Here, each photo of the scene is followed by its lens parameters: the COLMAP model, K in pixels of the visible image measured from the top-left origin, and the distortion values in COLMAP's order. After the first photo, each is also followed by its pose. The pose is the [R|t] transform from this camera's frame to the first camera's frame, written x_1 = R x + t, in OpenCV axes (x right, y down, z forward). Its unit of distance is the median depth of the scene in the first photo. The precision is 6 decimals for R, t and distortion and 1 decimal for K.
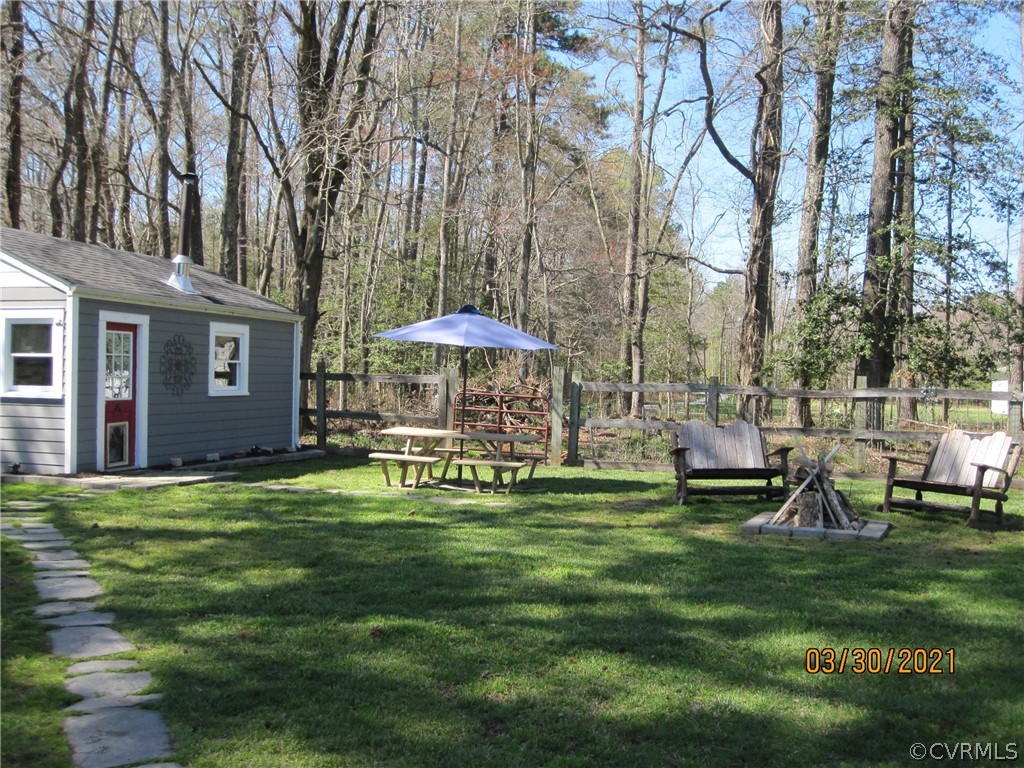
lens RADIAL K [[997.4, 0, 512.0], [0, 997.4, 384.0], [0, 0, 1]] dist [-0.076630, 0.019185]
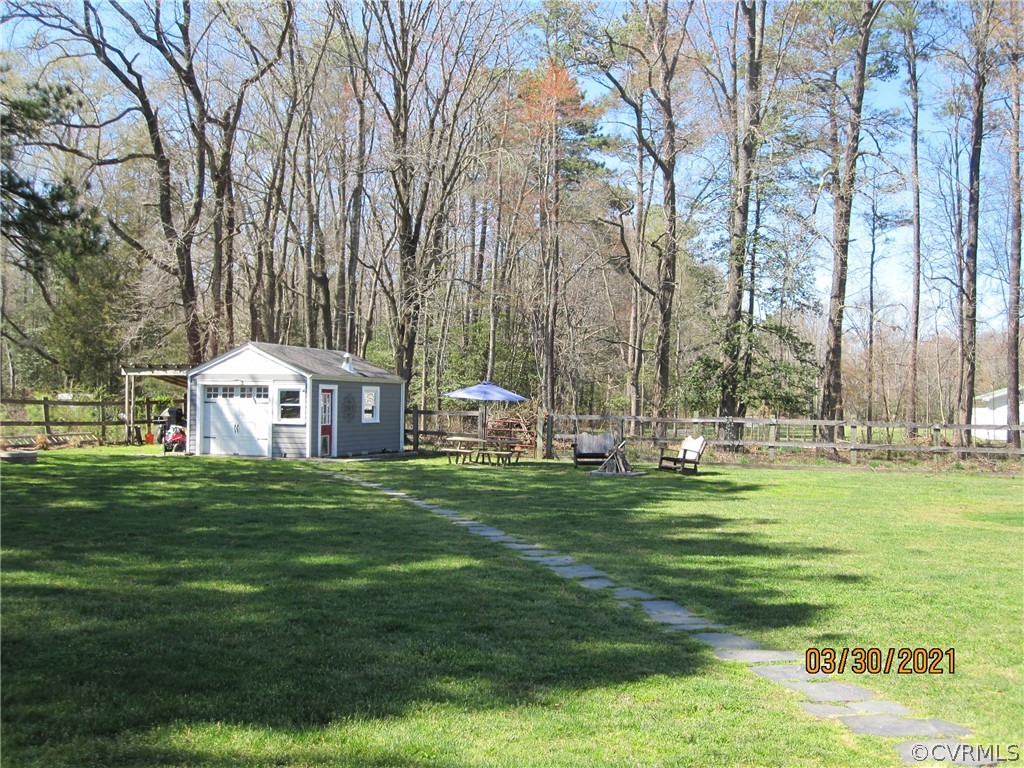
lens RADIAL K [[997.4, 0, 512.0], [0, 997.4, 384.0], [0, 0, 1]] dist [-0.076630, 0.019185]
pose [[0.997346, -0.006439, -0.072523, 0.162589], [0.004542, 0.999644, -0.026293, -0.013699], [0.072667, 0.025894, 0.997020, -1.116948]]
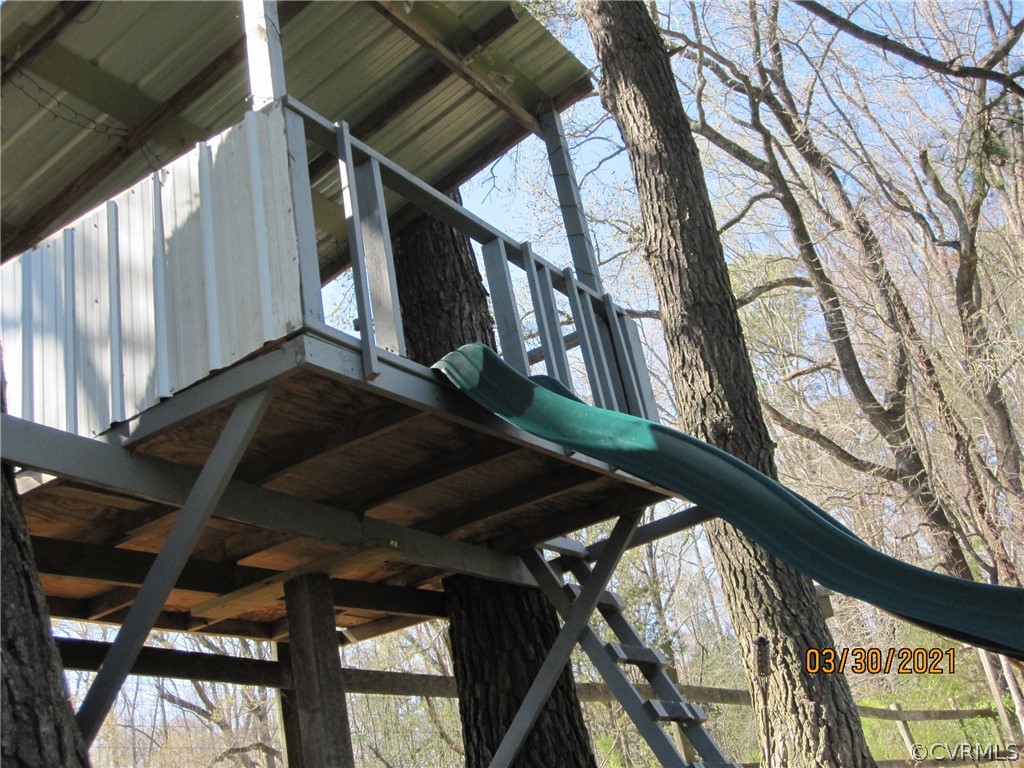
lens RADIAL K [[1207.4, 0, 512.0], [0, 1207.4, 384.0], [0, 0, 1]] dist [-0.090068, 0.063284]
pose [[0.936910, -0.288249, -0.197767, -1.101496], [0.188745, 0.893322, -0.407862, 0.078737], [0.294236, 0.344802, 0.891368, -0.191663]]
